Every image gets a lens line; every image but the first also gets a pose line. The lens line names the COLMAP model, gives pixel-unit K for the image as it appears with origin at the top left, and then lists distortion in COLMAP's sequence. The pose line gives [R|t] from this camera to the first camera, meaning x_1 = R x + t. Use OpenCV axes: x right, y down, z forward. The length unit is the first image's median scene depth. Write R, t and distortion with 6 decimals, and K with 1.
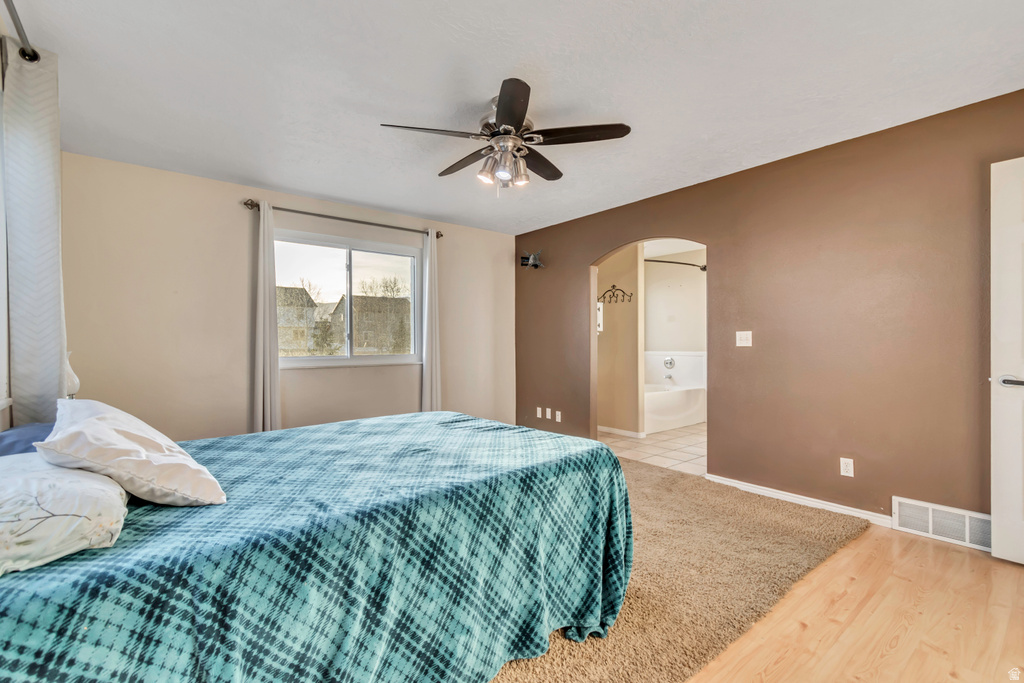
lens RADIAL K [[454.9, 0, 514.8], [0, 454.9, 340.1], [0, 0, 1]] dist [0.002029, -0.000289]
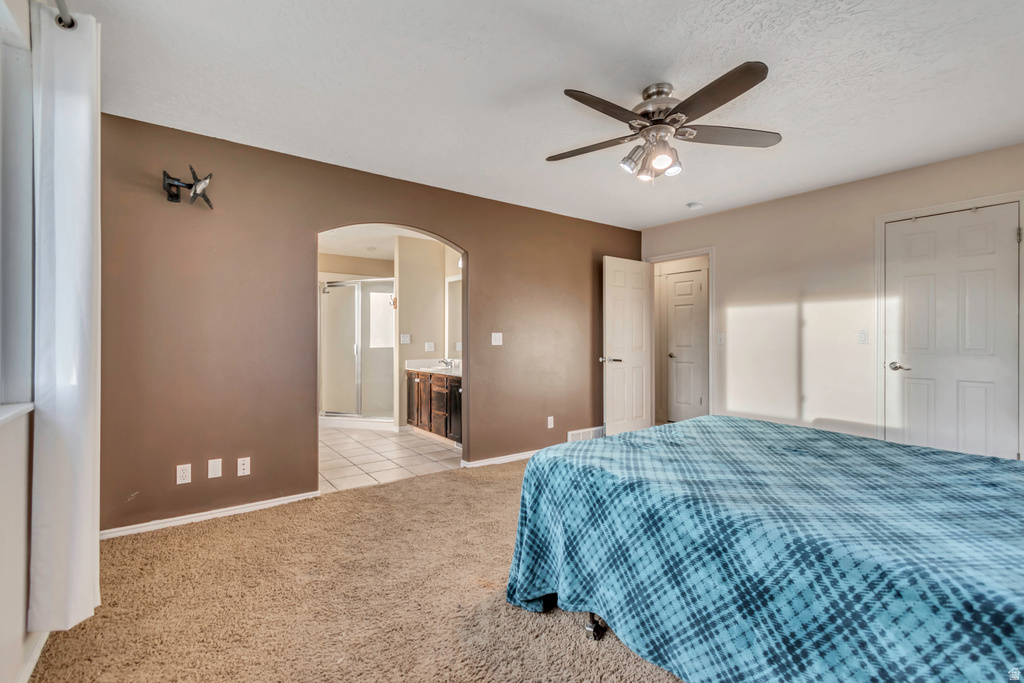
lens RADIAL K [[454.9, 0, 514.8], [0, 454.9, 340.1], [0, 0, 1]] dist [0.002029, -0.000289]
pose [[0.058937, 0.008157, 0.998228, -0.465549], [0.001733, 0.999964, -0.008273, 0.005837], [-0.998260, 0.002217, 0.058921, 0.580372]]
